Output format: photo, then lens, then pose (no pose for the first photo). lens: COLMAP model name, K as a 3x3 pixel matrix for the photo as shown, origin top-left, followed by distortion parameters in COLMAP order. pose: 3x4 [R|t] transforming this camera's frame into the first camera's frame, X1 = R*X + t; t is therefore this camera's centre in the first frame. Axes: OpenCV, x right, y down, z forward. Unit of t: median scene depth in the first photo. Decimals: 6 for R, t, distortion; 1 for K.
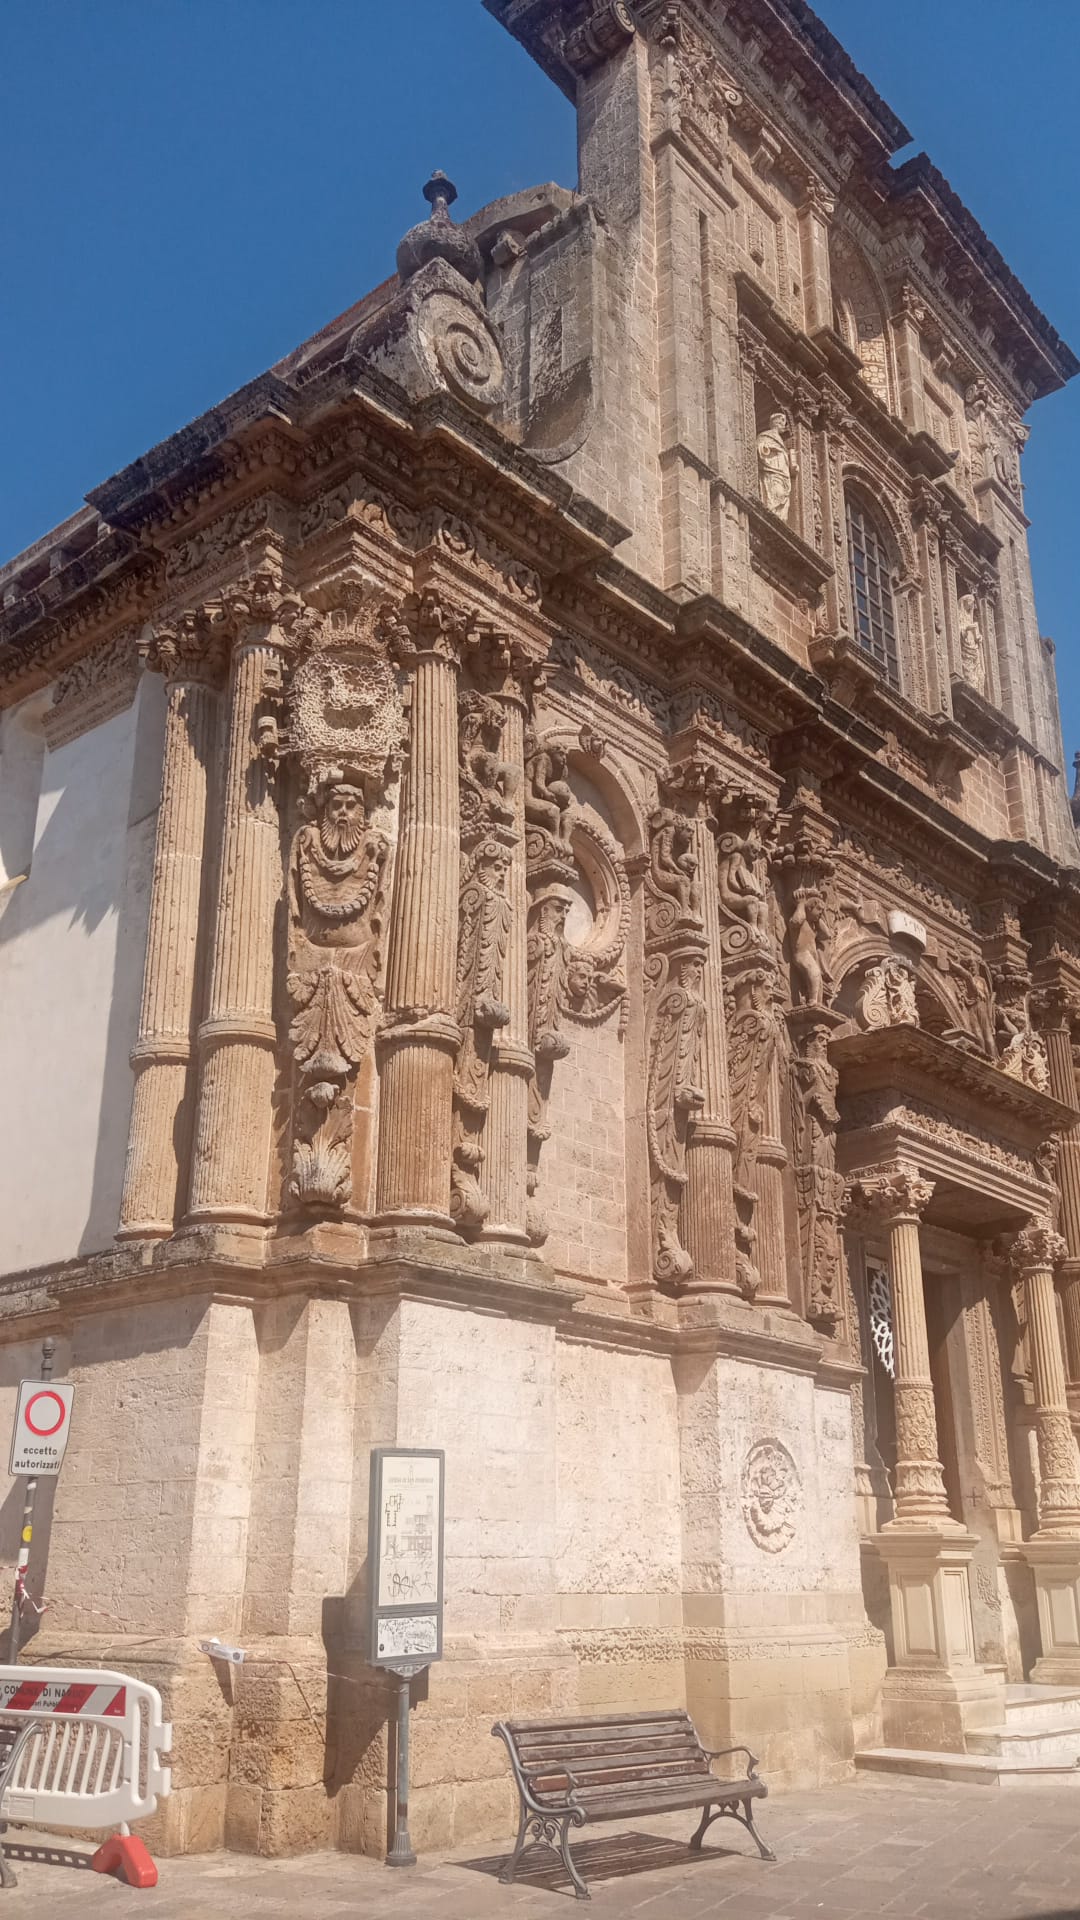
lens RADIAL K [[1552.5, 0, 524.5], [0, 1552.5, 961.5], [0, 0, 1]] dist [0.134826, -0.262732]
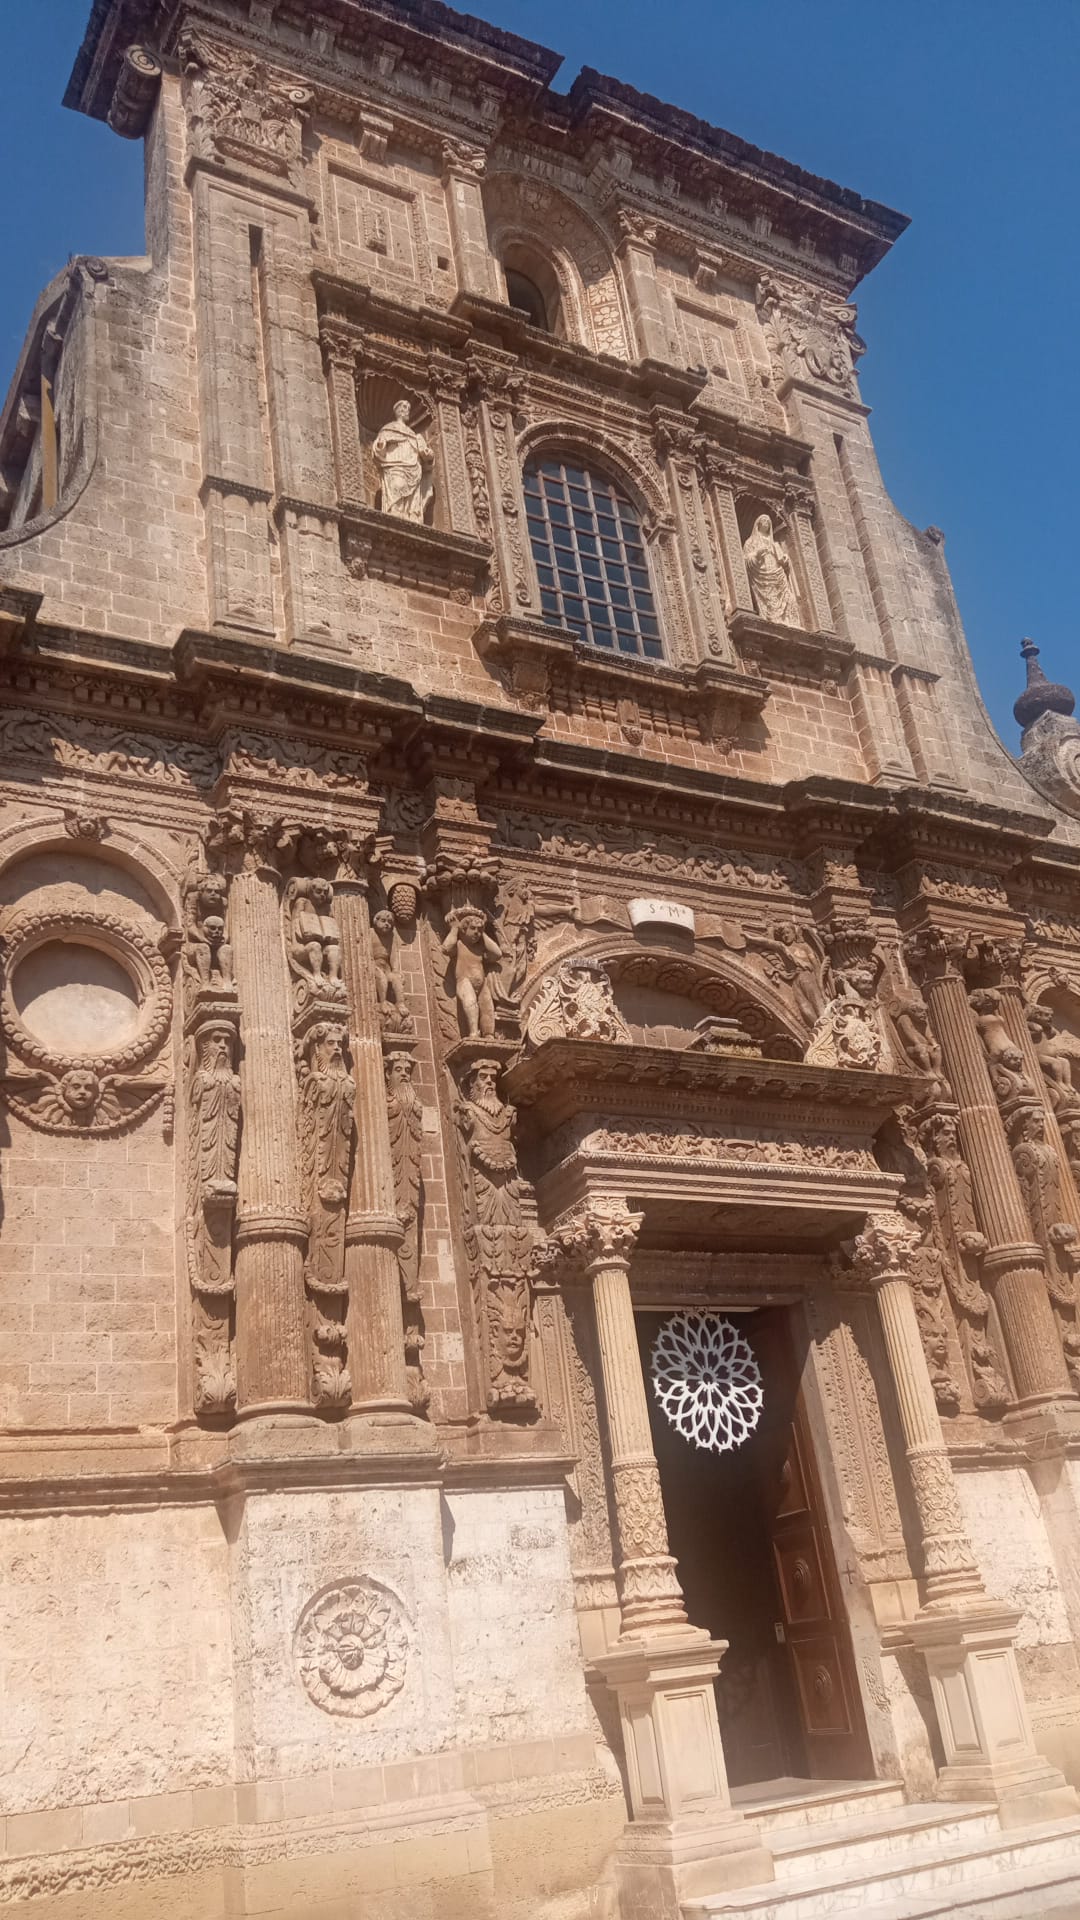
lens RADIAL K [[1552.5, 0, 524.5], [0, 1552.5, 961.5], [0, 0, 1]] dist [0.134826, -0.262732]
pose [[0.934132, -0.246774, -0.257875, 0.457897], [0.235262, 0.969027, -0.075093, 0.059221], [0.268419, 0.009479, 0.963256, 0.179081]]
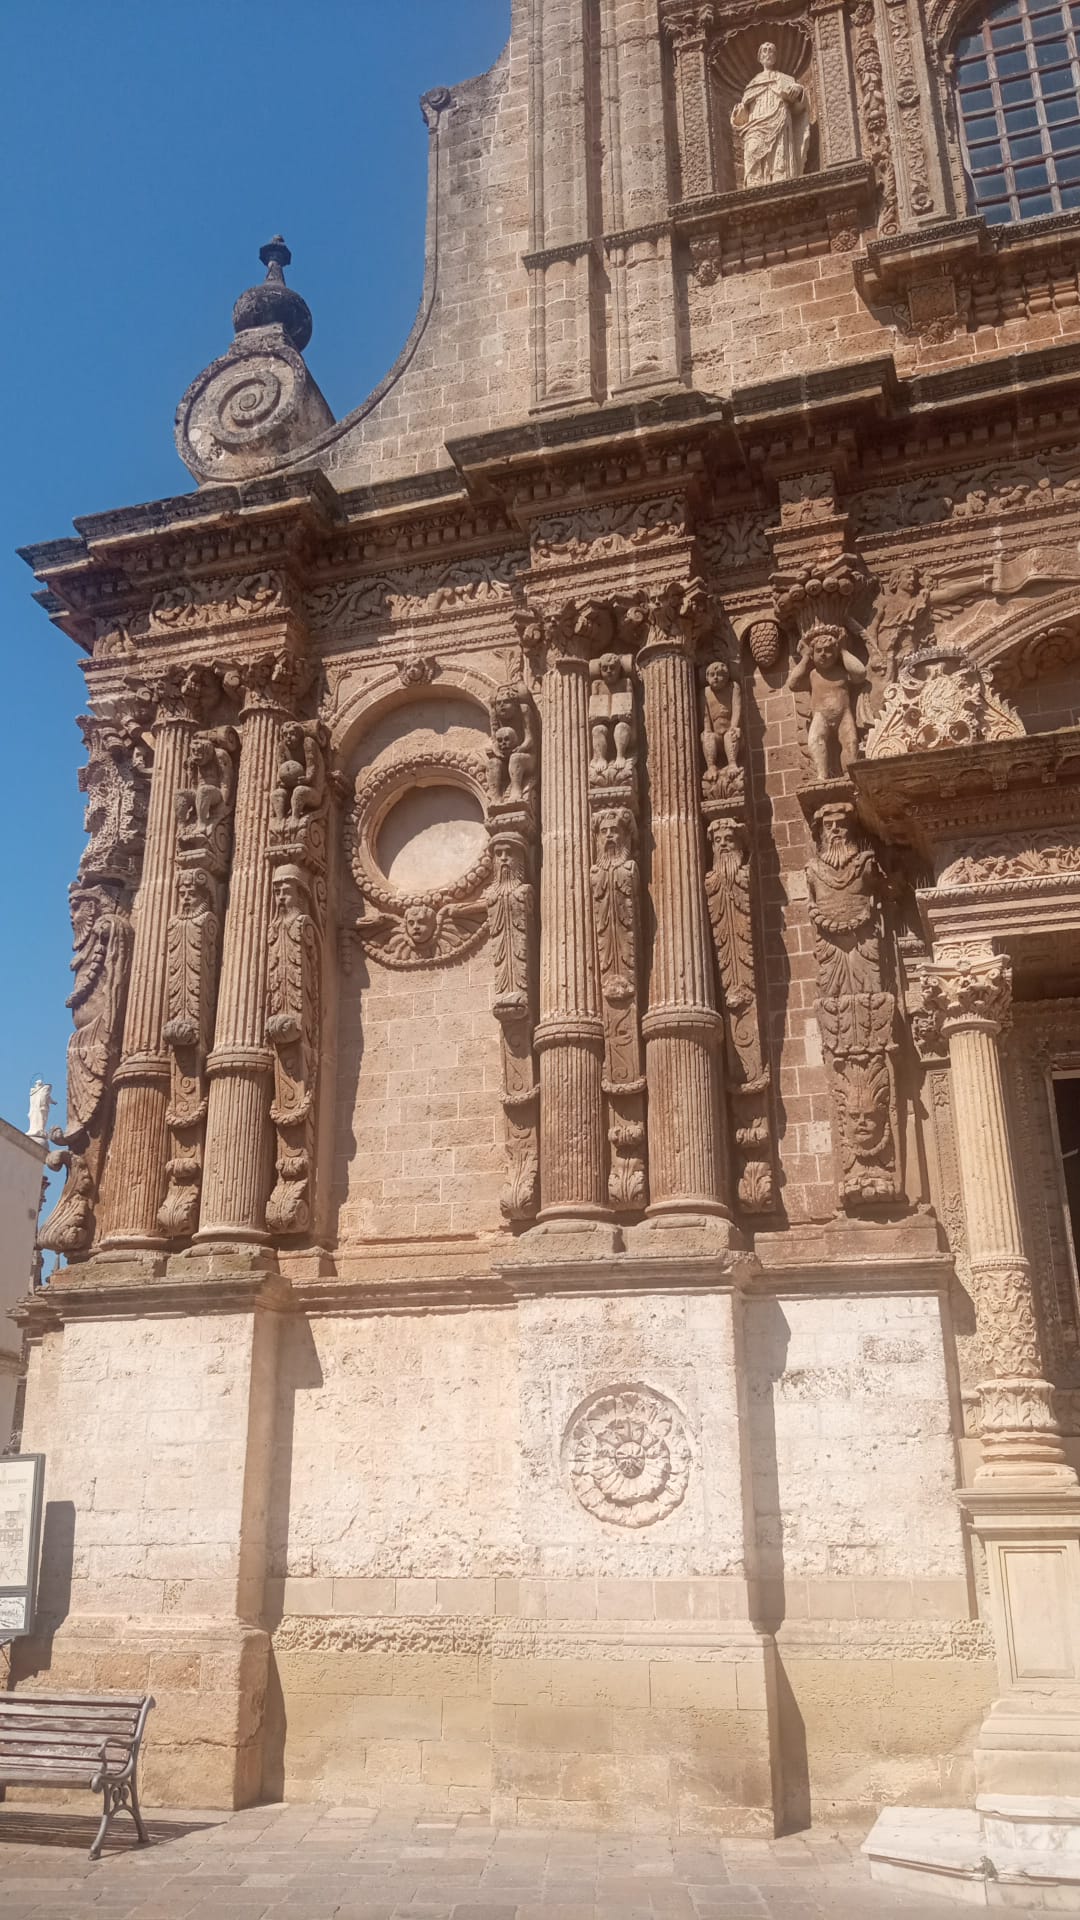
lens RADIAL K [[1552.5, 0, 524.5], [0, 1552.5, 961.5], [0, 0, 1]] dist [0.134826, -0.262732]
pose [[0.401590, -0.328408, -0.854911, 0.748867], [0.337777, 0.920795, -0.195048, 0.206662], [0.851253, -0.210440, 0.480711, 0.525419]]
